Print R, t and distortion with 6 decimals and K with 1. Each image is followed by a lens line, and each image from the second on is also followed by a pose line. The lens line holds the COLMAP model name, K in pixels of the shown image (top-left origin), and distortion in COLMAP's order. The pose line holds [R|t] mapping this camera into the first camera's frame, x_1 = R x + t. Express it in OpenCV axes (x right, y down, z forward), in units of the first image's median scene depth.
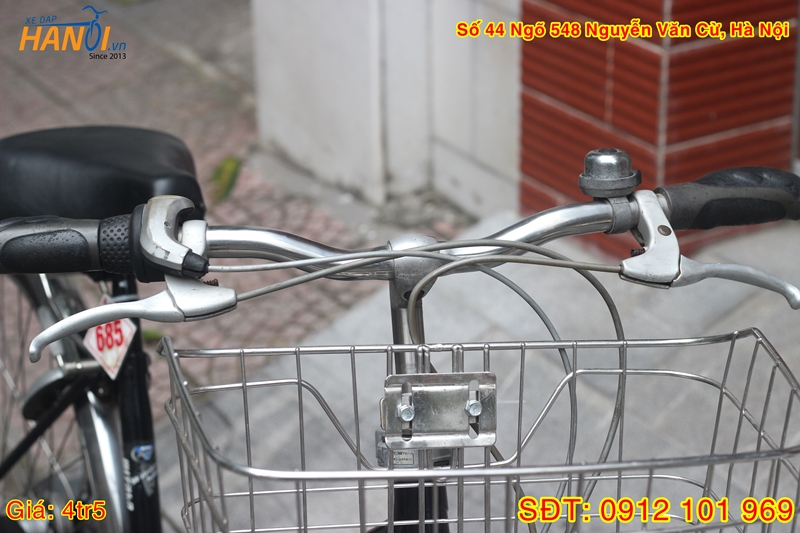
lens RADIAL K [[1932.7, 0, 400.0], [0, 1932.7, 266.5], [0, 0, 1]] dist [-0.126419, -0.082250]
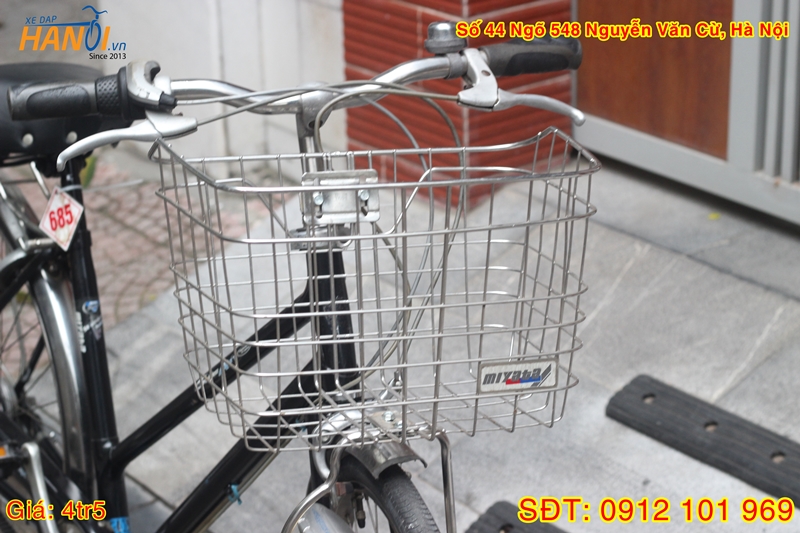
lens RADIAL K [[1932.7, 0, 400.0], [0, 1932.7, 266.5], [0, 0, 1]] dist [-0.126419, -0.082250]
pose [[0.992564, -0.051502, 0.110293, -0.069349], [0.055834, 0.997771, -0.036549, 0.129644], [-0.108165, 0.042436, 0.993227, -0.312816]]
